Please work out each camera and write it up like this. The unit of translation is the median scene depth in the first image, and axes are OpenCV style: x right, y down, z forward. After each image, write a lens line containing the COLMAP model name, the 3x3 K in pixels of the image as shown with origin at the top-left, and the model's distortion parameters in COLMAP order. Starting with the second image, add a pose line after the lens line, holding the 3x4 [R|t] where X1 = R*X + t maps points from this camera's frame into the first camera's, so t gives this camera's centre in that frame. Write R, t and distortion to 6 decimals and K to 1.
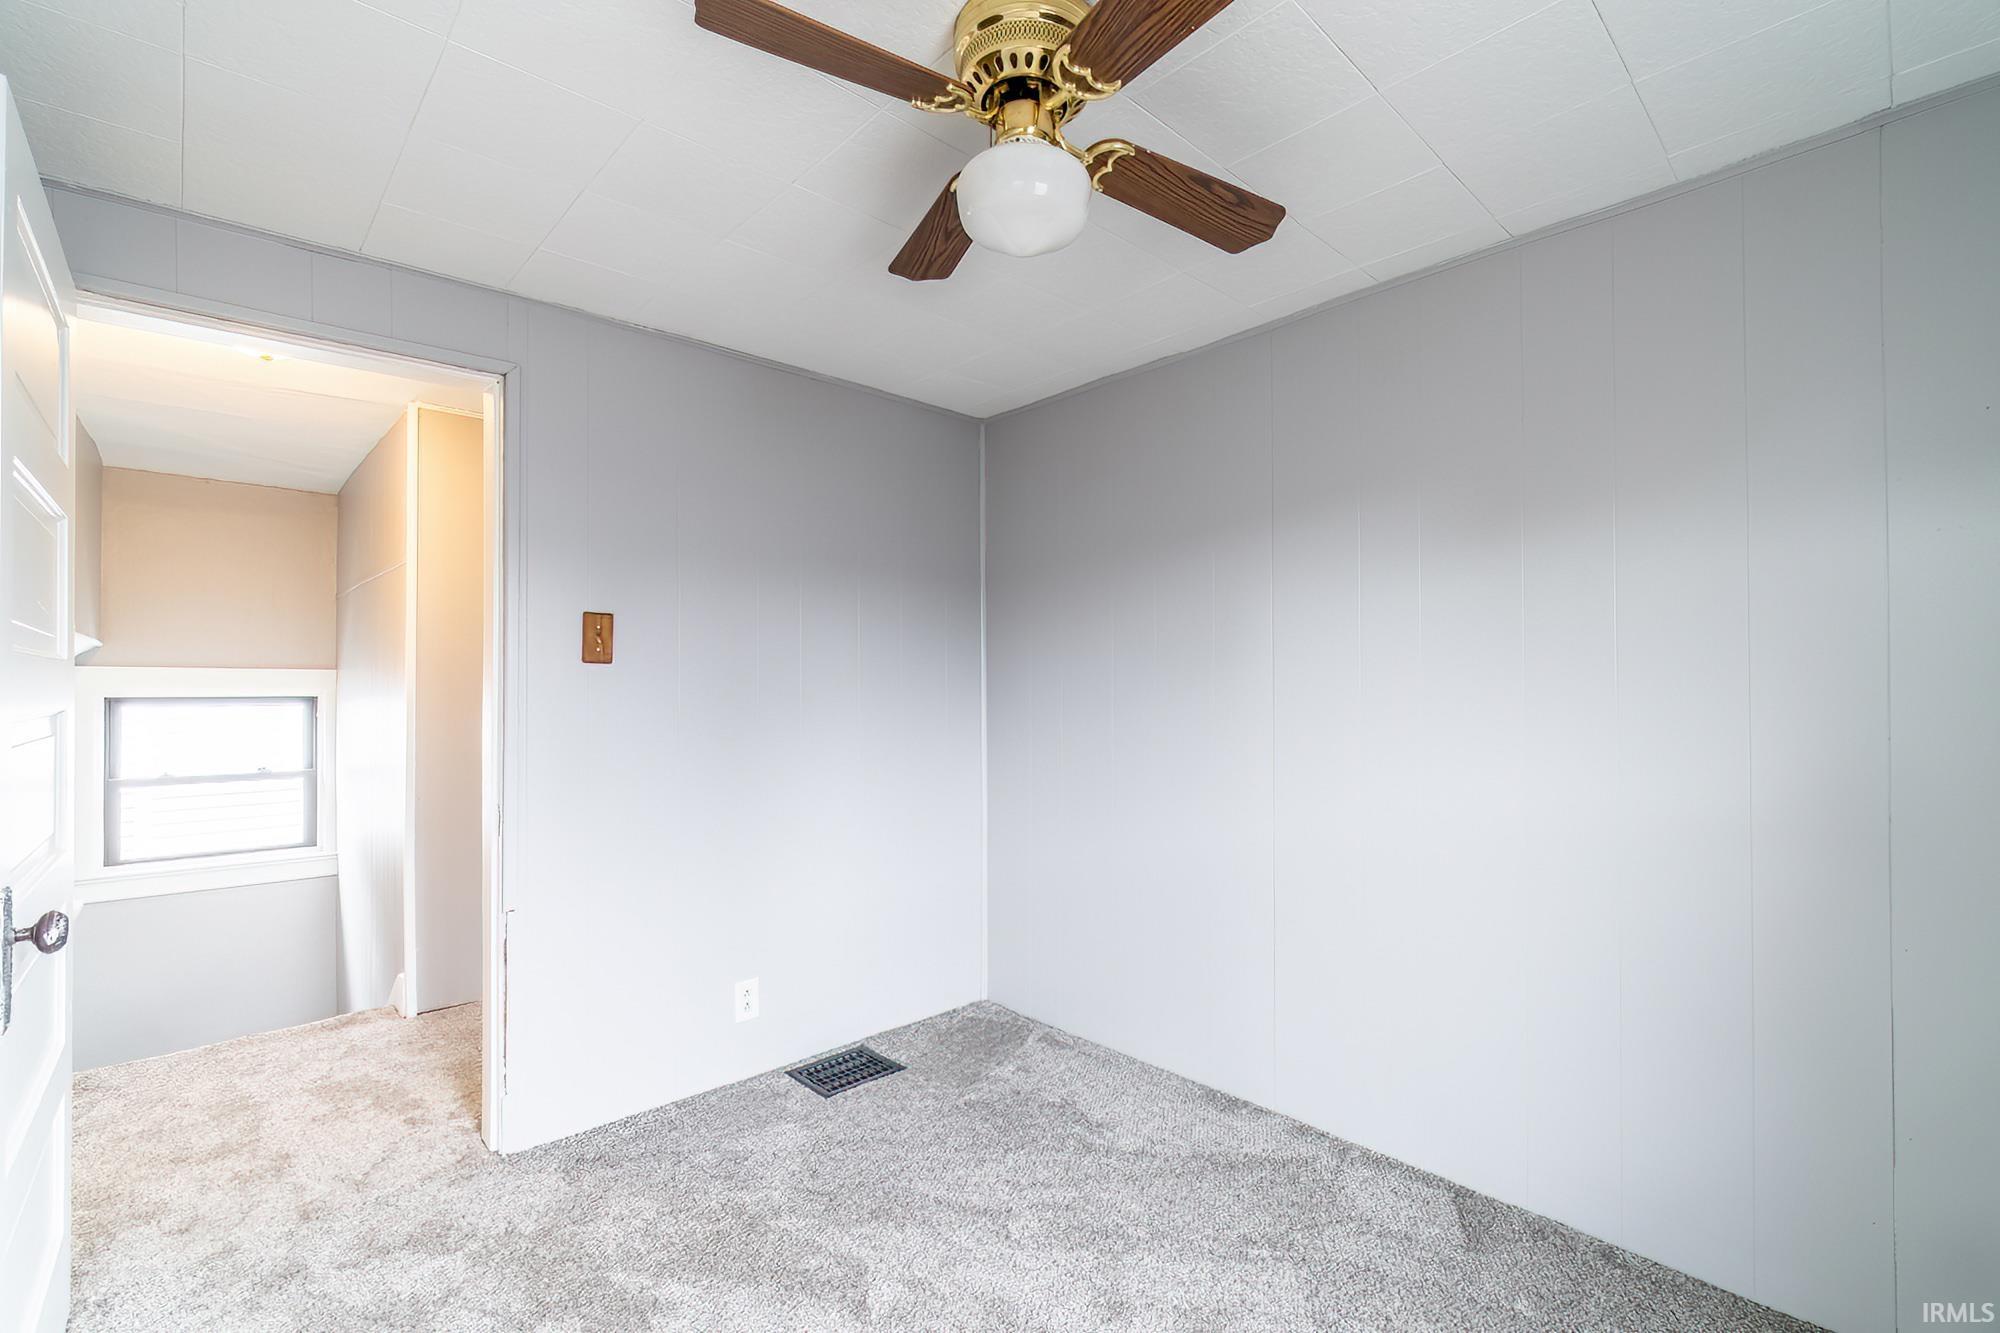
lens RADIAL K [[873.5, 0, 991.9], [0, 873.5, 669.9], [0, 0, 1]] dist [-0.002531, -0.000853]
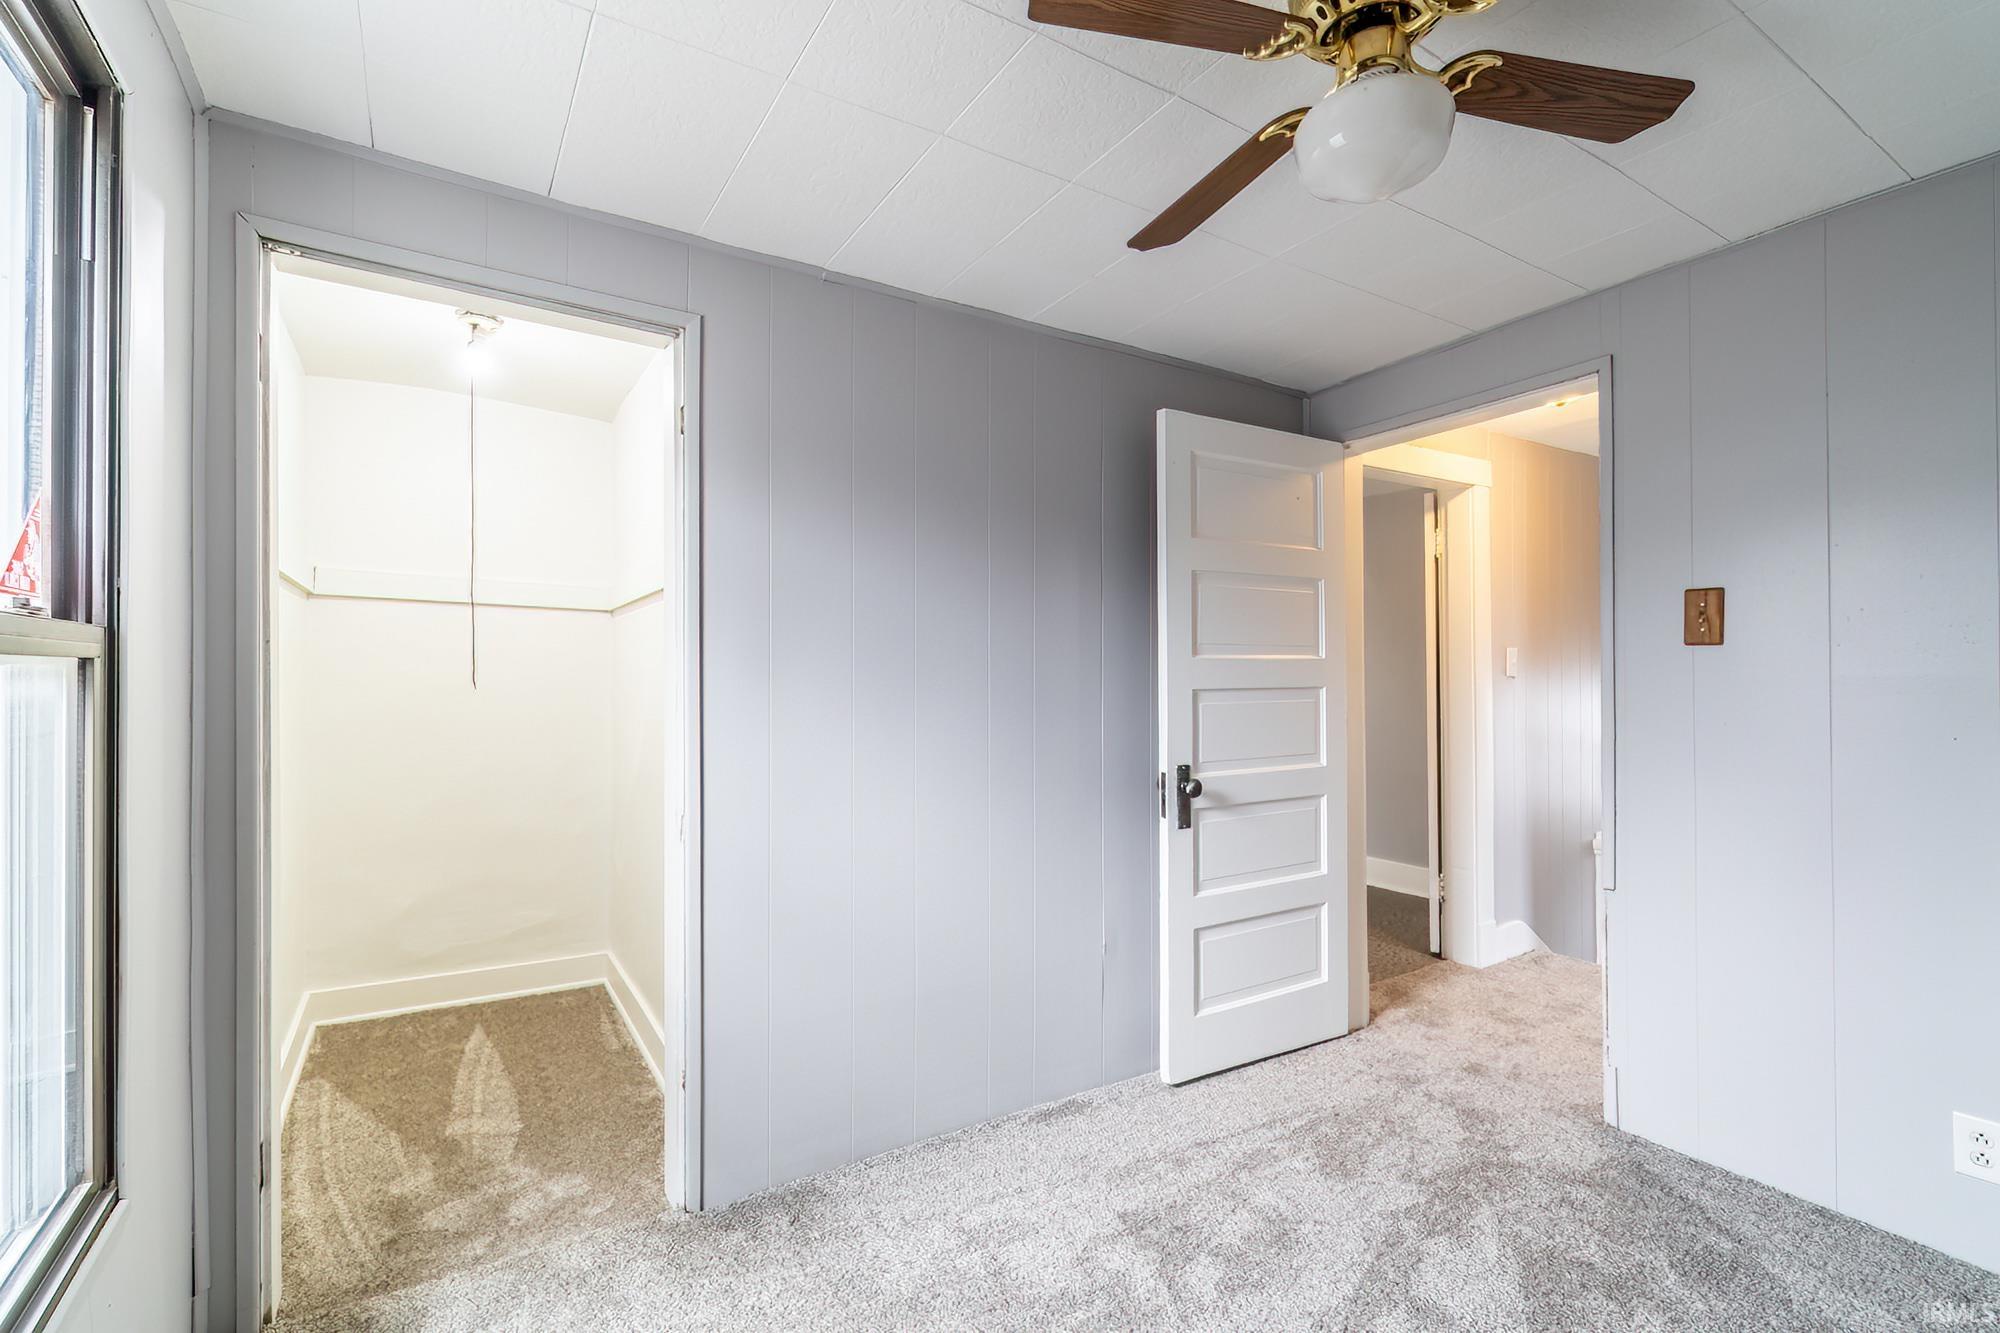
lens RADIAL K [[889.0, 0, 985.3], [0, 889.0, 661.8], [0, 0, 1]] dist [-0.000808, -0.000012]
pose [[-0.172306, -0.010432, -0.984988, 0.610068], [0.017962, 0.999744, -0.013730, 0.008908], [0.984880, -0.020058, -0.172075, 0.459021]]
